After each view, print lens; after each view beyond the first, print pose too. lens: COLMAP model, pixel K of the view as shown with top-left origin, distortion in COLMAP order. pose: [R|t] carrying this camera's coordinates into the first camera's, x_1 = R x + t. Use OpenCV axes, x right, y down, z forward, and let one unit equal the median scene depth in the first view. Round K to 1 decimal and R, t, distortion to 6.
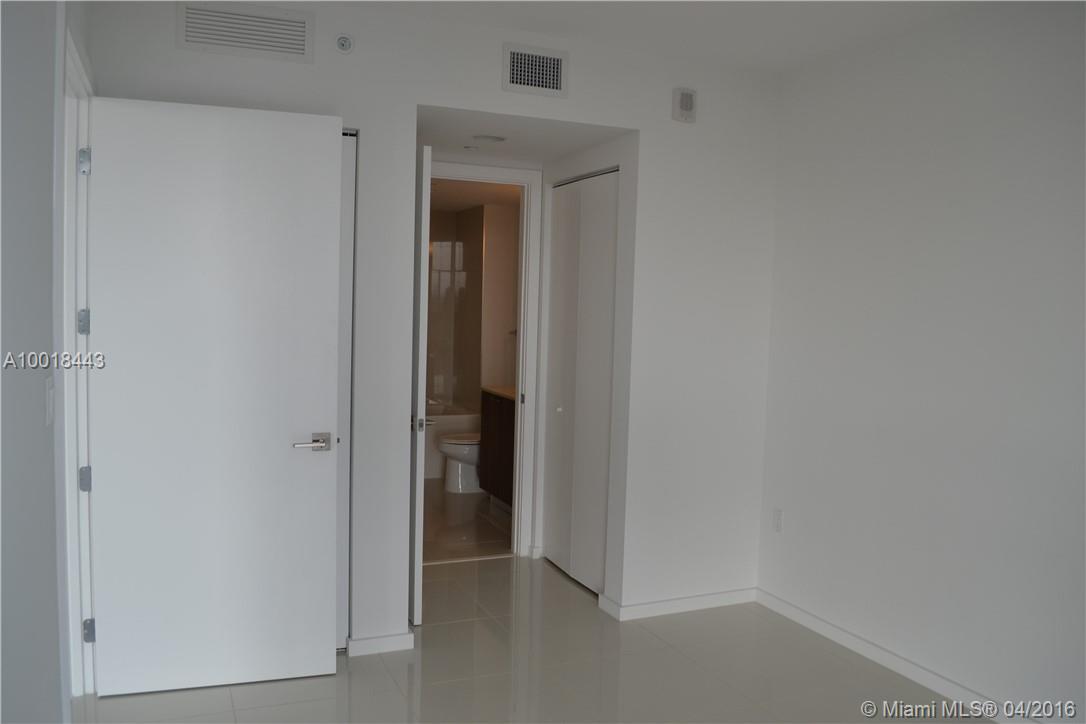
lens RADIAL K [[883.8, 0, 543.0], [0, 883.8, 362.0], [0, 0, 1]] dist [-0.038837, -0.001788]
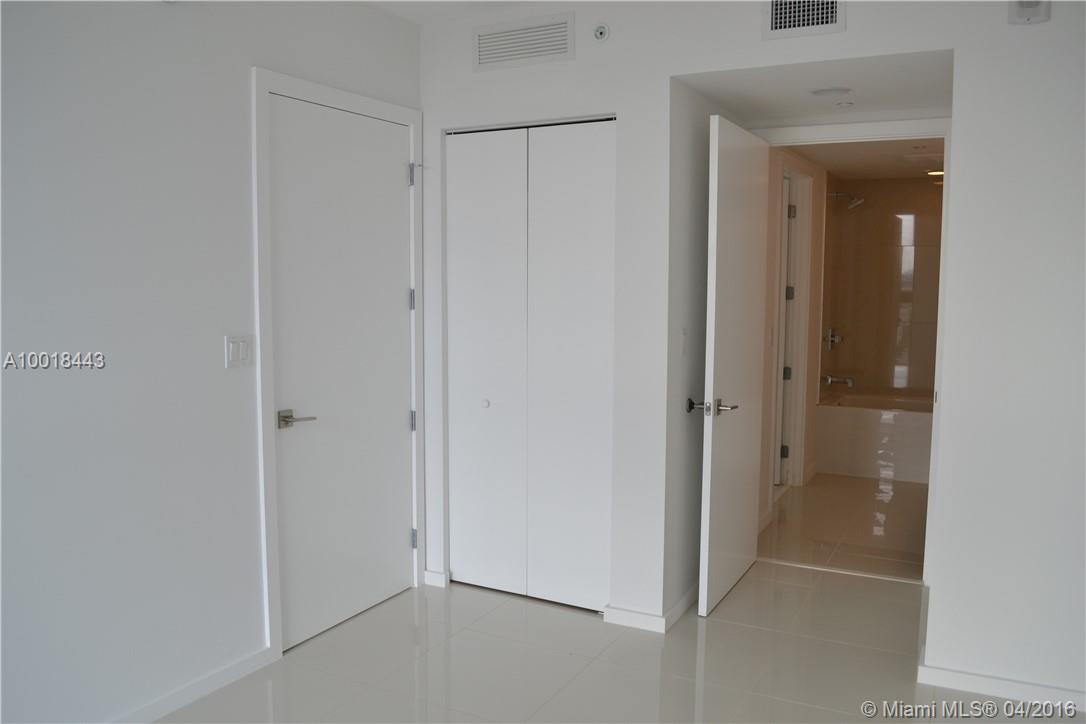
lens RADIAL K [[883.8, 0, 543.0], [0, 883.8, 362.0], [0, 0, 1]] dist [-0.038837, -0.001788]
pose [[0.626377, 0.049656, -0.777937, 0.523711], [-0.047457, 0.998547, 0.025526, 0.005337], [0.778074, 0.020930, 0.627824, 0.274060]]
